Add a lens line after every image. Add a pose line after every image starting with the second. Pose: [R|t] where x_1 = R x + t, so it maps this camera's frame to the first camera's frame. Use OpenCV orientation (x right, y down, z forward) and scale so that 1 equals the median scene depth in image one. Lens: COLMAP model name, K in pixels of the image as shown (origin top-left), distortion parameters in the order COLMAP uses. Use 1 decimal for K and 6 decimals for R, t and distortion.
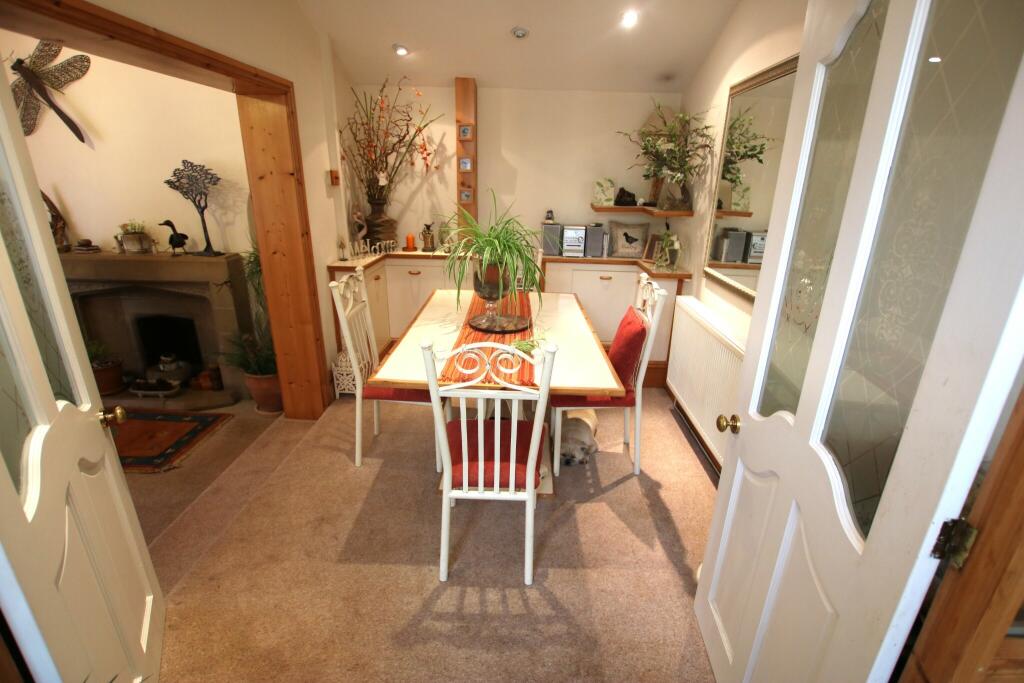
lens RADIAL K [[473.1, 0, 508.2], [0, 473.1, 346.1], [0, 0, 1]] dist [-0.027266, 0.002093]
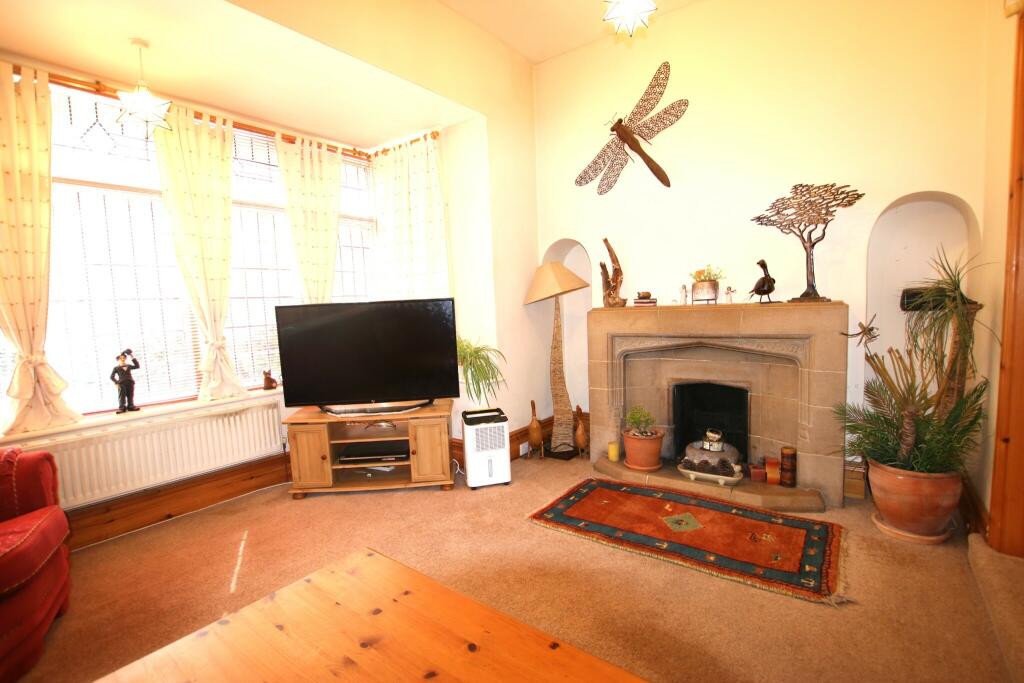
lens RADIAL K [[473.1, 0, 510.3], [0, 473.1, 346.6], [0, 0, 1]] dist [-0.027266, 0.002093]
pose [[0.811129, -0.005534, -0.584840, -0.607114], [-0.131812, 0.972500, -0.192016, 0.088715], [0.569820, 0.232839, 0.788094, 0.142103]]
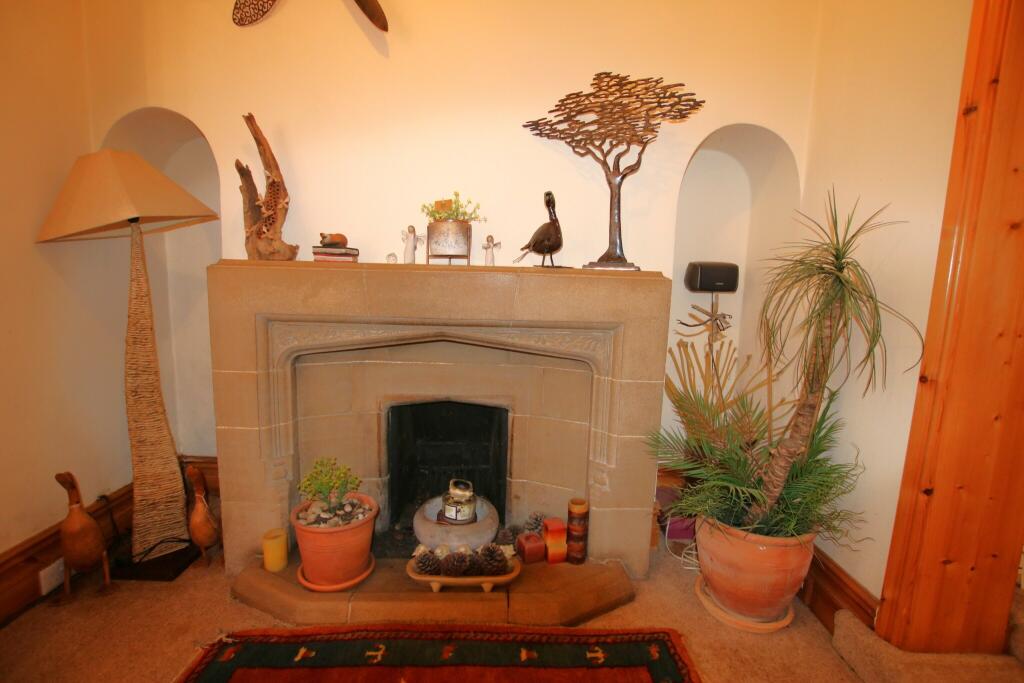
lens RADIAL K [[473.1, 0, 516.8], [0, 473.1, 341.4], [0, 0, 1]] dist [-0.027266, 0.002093]
pose [[0.998246, -0.004584, 0.059017, -0.787697], [0.015992, 0.980810, -0.194309, -0.032794], [-0.056993, 0.194912, 0.979163, 0.563376]]
